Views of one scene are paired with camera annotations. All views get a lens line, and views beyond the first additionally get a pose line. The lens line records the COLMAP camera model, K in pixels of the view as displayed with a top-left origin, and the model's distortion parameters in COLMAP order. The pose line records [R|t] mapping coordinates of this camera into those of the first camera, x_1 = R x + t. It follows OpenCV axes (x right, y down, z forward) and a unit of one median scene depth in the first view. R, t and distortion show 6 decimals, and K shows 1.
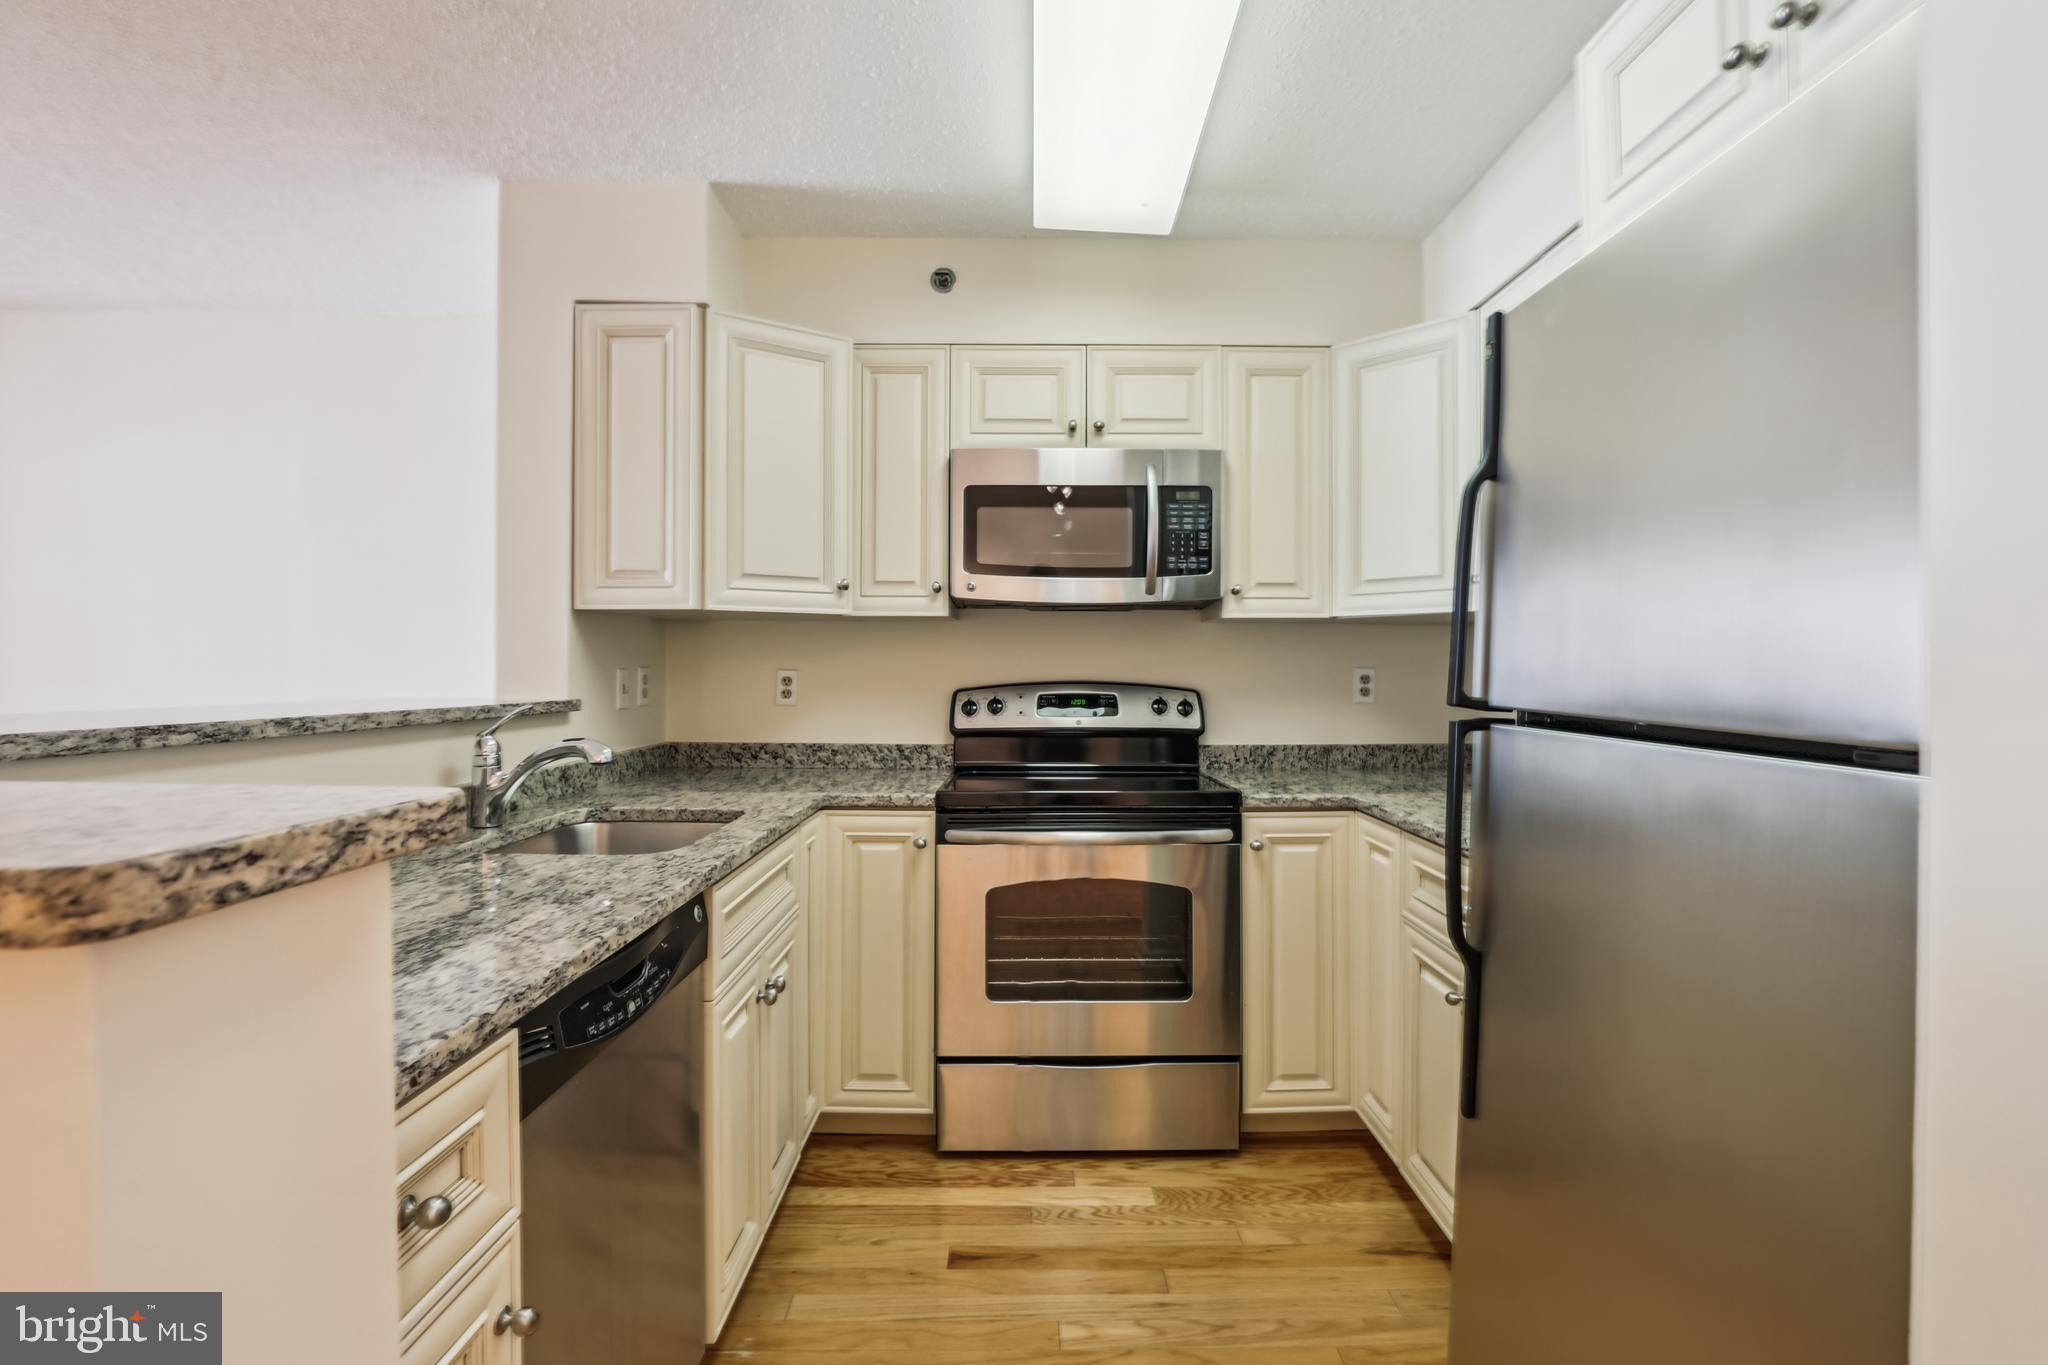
lens RADIAL K [[940.9, 0, 1022.8], [0, 940.9, 671.8], [0, 0, 1]] dist [-0.030760, 0.003209]
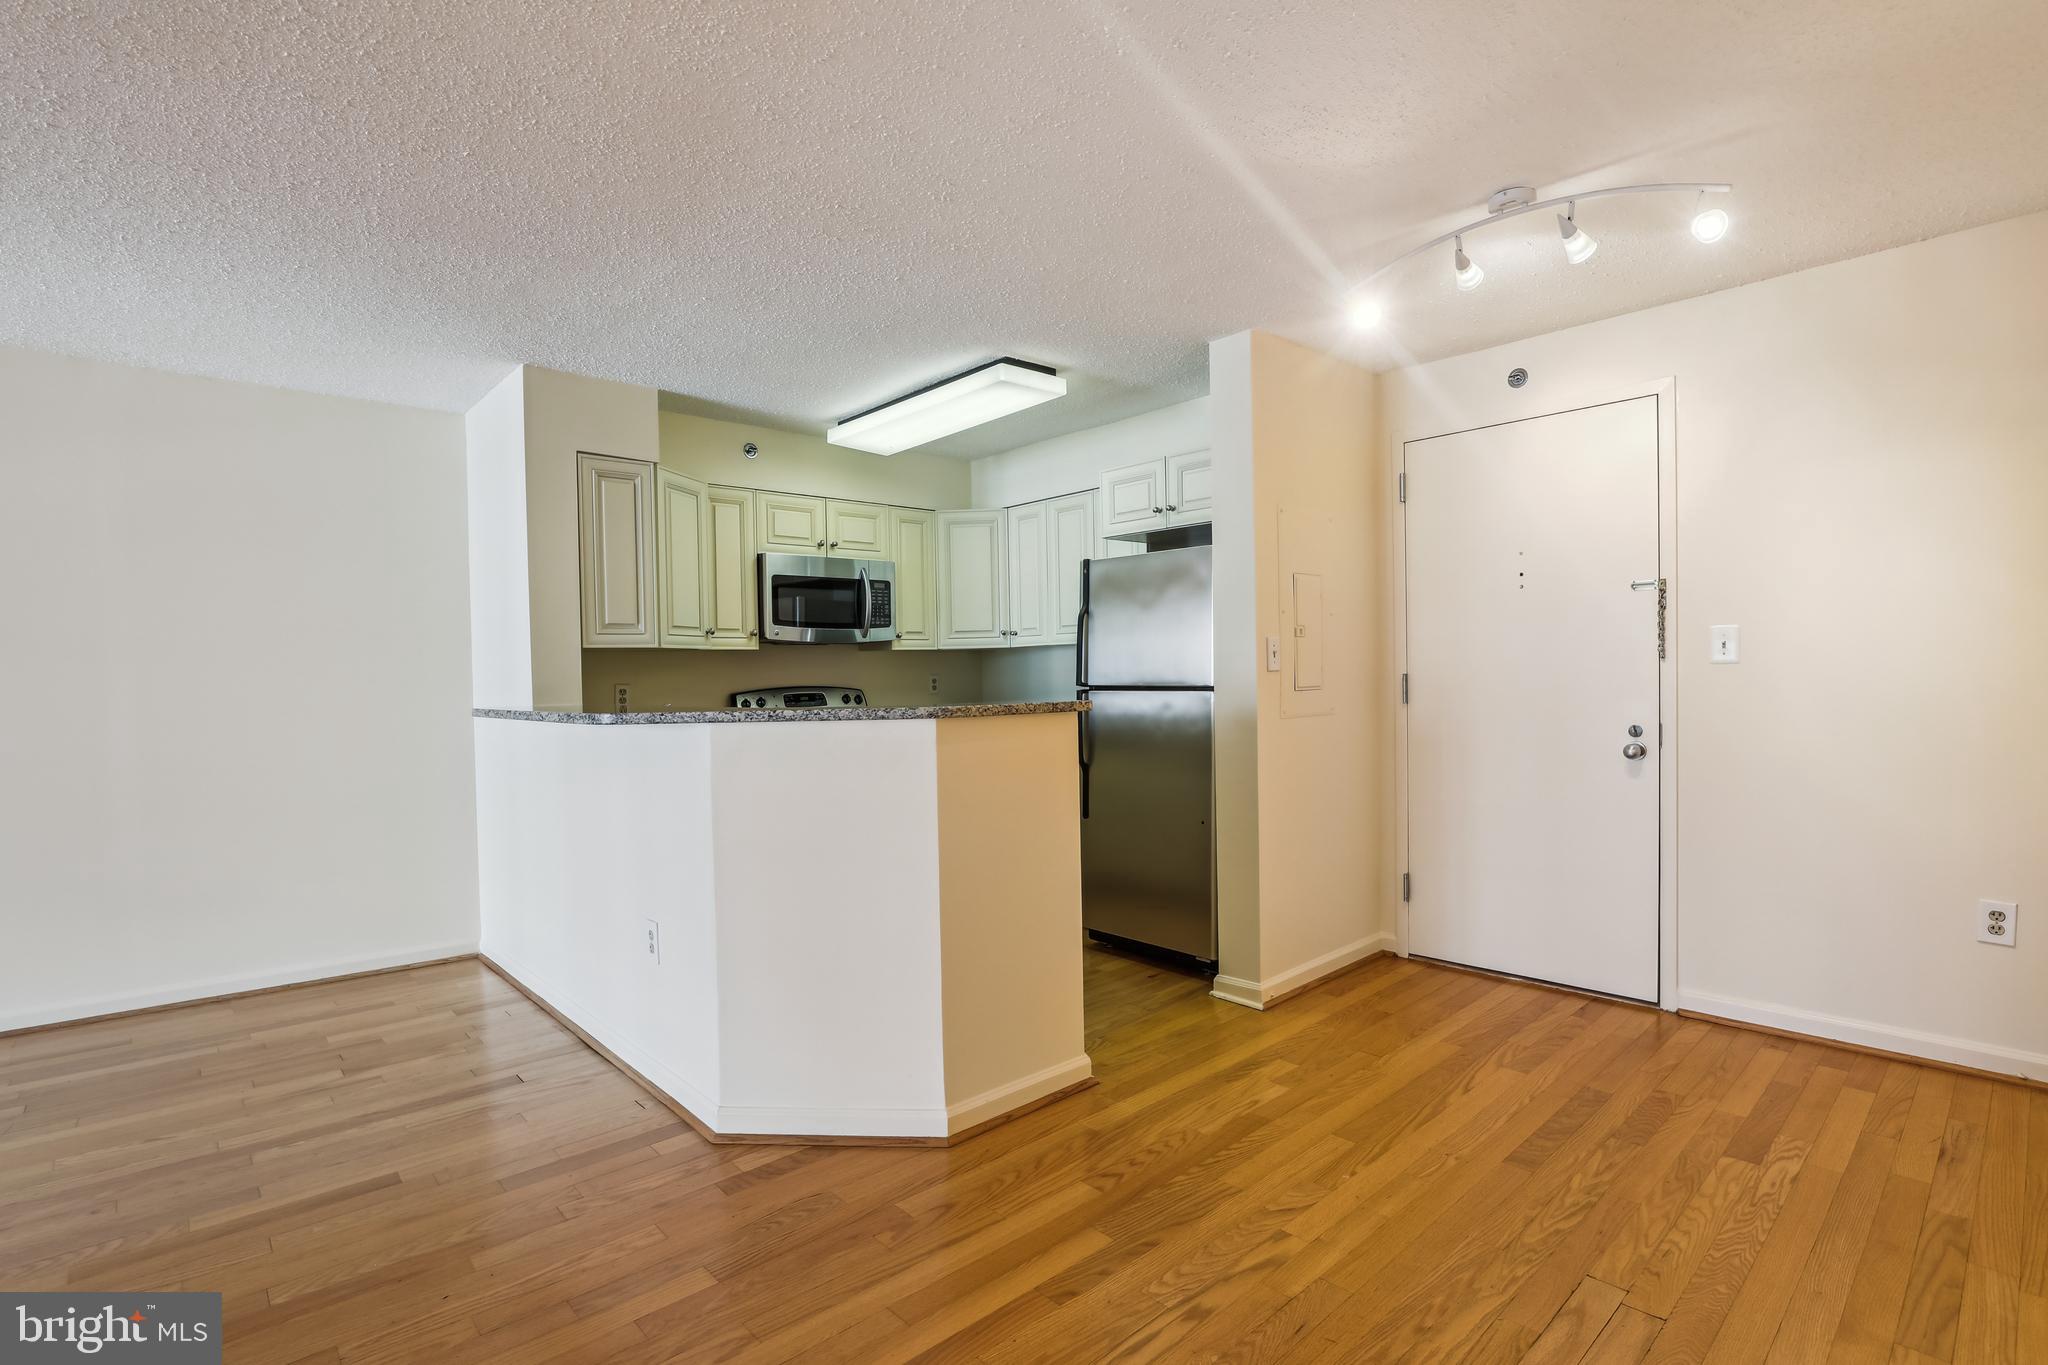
lens RADIAL K [[976.8, 0, 1021.8], [0, 976.8, 702.0], [0, 0, 1]] dist [-0.029081, 0.002461]
pose [[0.740609, -0.038606, 0.670826, -0.987366], [0.024650, 0.999237, 0.030292, -0.006737], [-0.671484, -0.005898, 0.740996, -0.680385]]
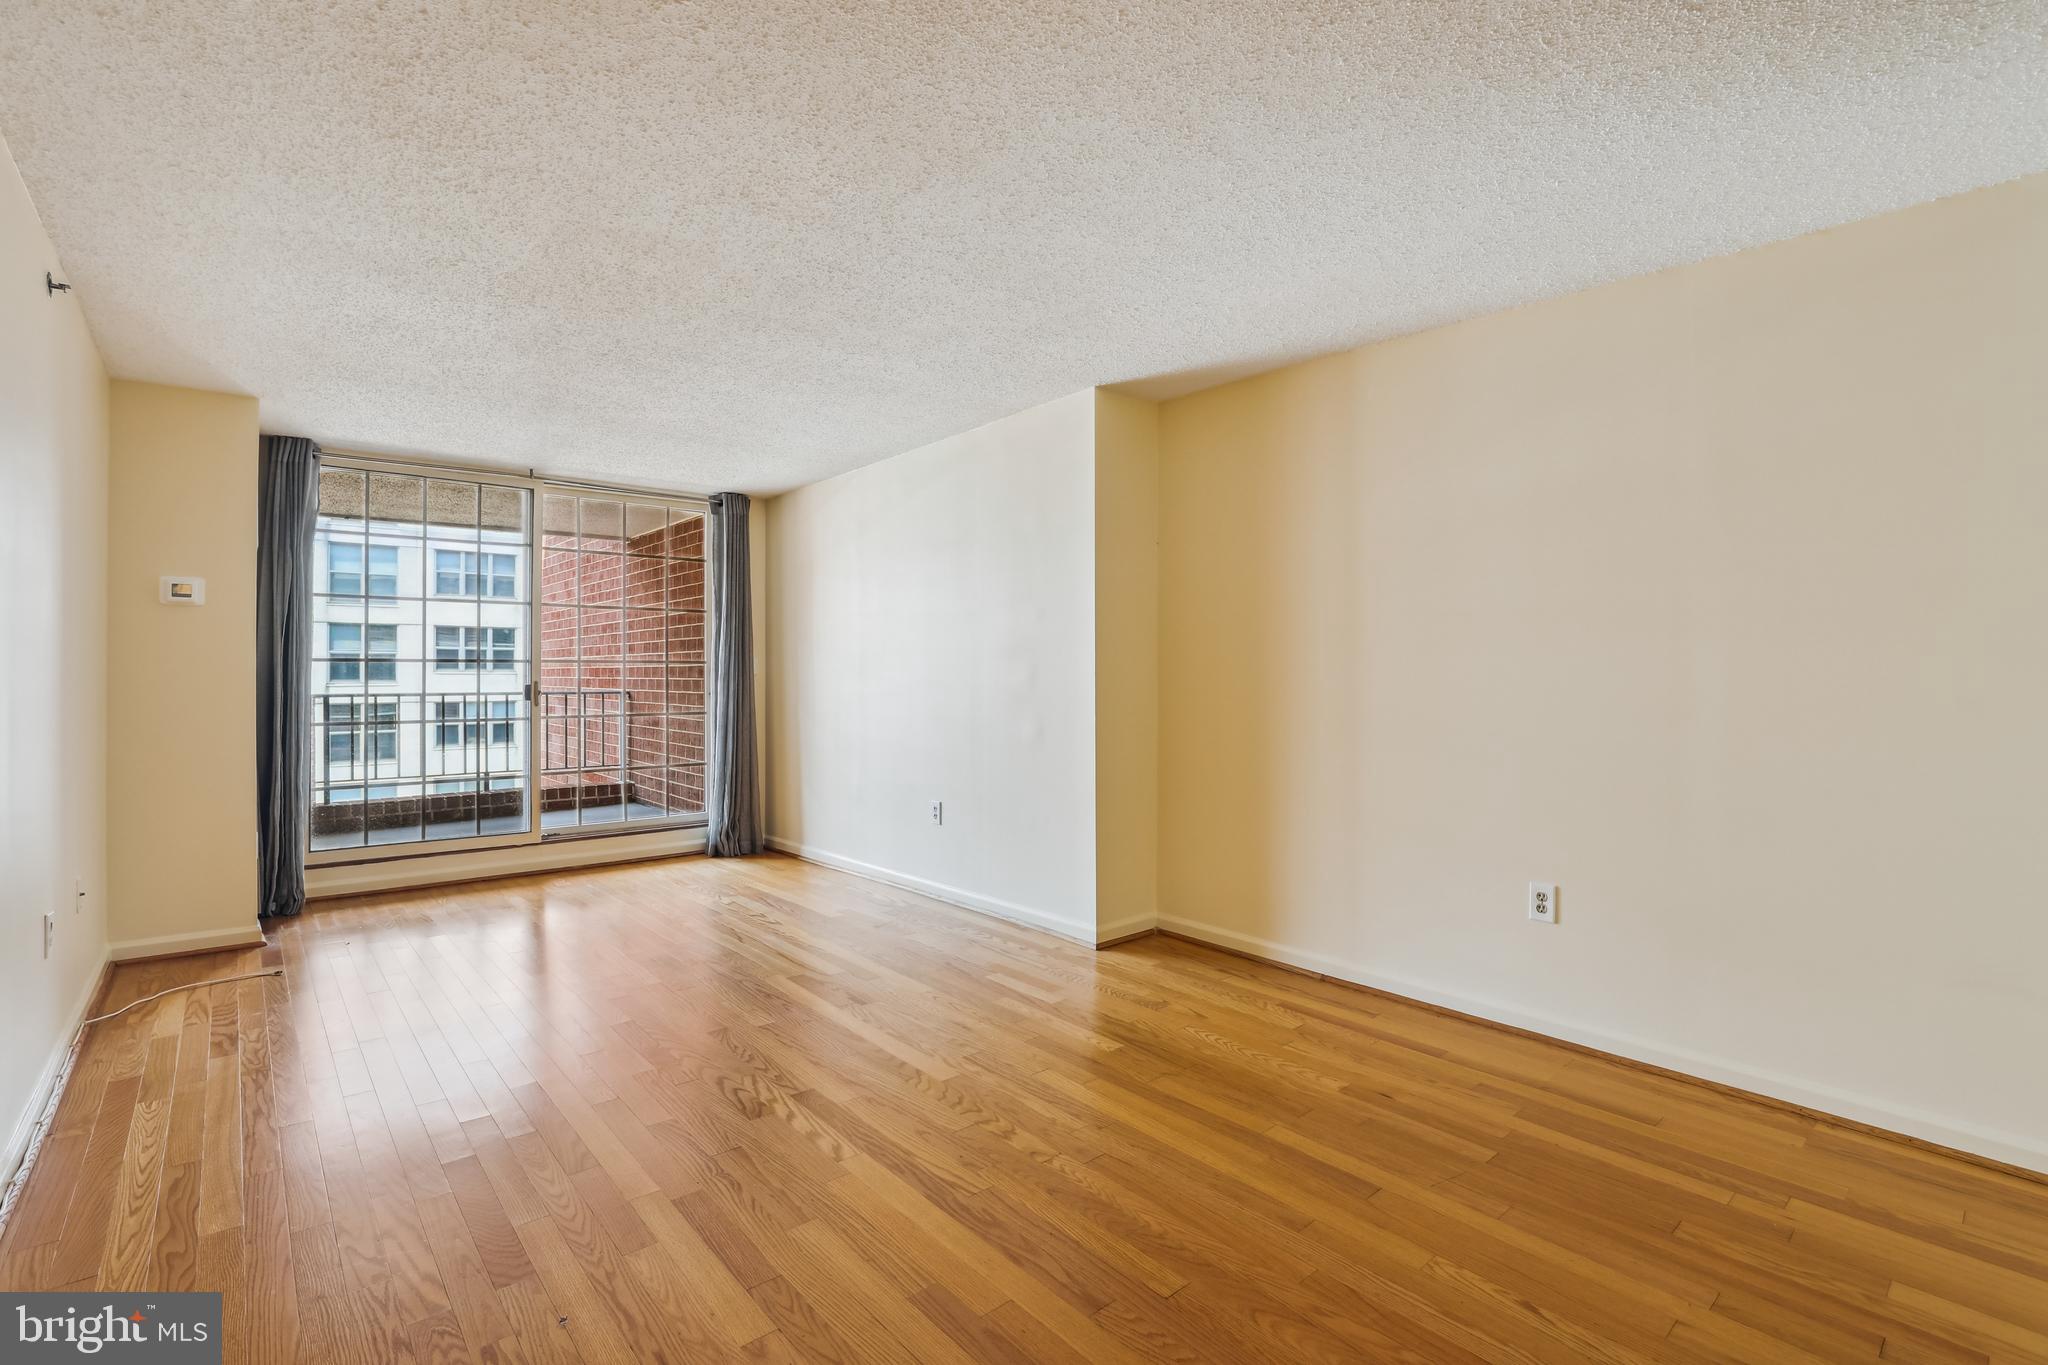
lens RADIAL K [[940.9, 0, 1037.6], [0, 940.9, 676.5], [0, 0, 1]] dist [-0.030760, 0.003209]
pose [[0.658676, -0.001467, -0.752426, -0.724951], [-0.001611, 0.999993, -0.003361, -0.001788], [0.752425, 0.003426, 0.658669, -0.017944]]
